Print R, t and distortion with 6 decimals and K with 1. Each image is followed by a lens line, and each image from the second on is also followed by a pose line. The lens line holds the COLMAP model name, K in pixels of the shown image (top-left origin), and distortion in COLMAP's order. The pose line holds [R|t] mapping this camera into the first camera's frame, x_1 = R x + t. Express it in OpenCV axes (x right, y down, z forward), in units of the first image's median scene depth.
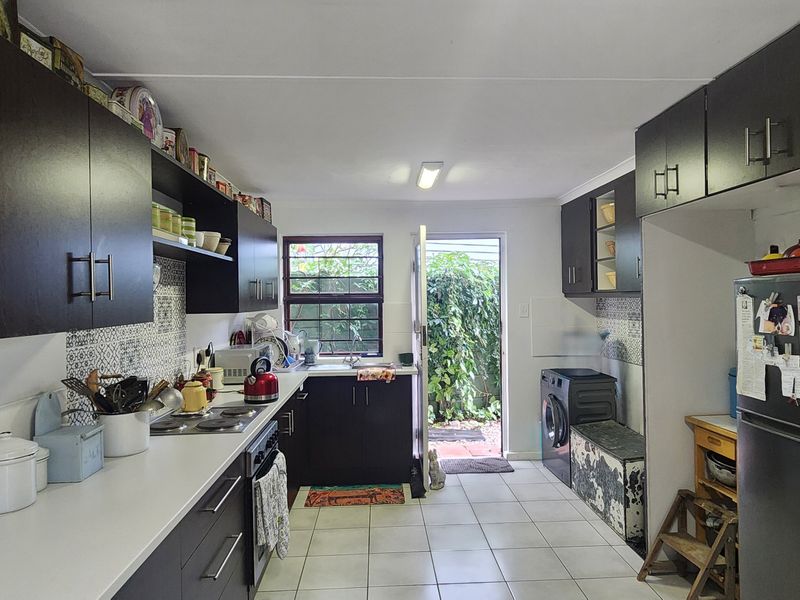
lens RADIAL K [[529.0, 0, 406.1], [0, 529.0, 301.5], [0, 0, 1]] dist [0.003221, -0.004057]
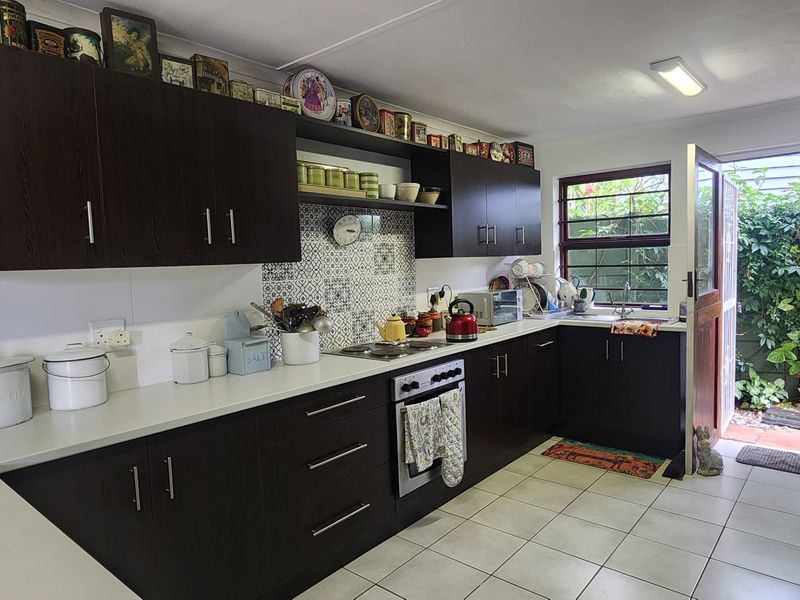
lens RADIAL K [[529.0, 0, 406.1], [0, 529.0, 301.5], [0, 0, 1]] dist [0.003221, -0.004057]
pose [[0.725593, 0.042181, -0.686830, 0.282720], [0.019605, 0.996447, 0.081906, 0.017232], [0.687844, -0.072896, 0.722188, 0.130077]]
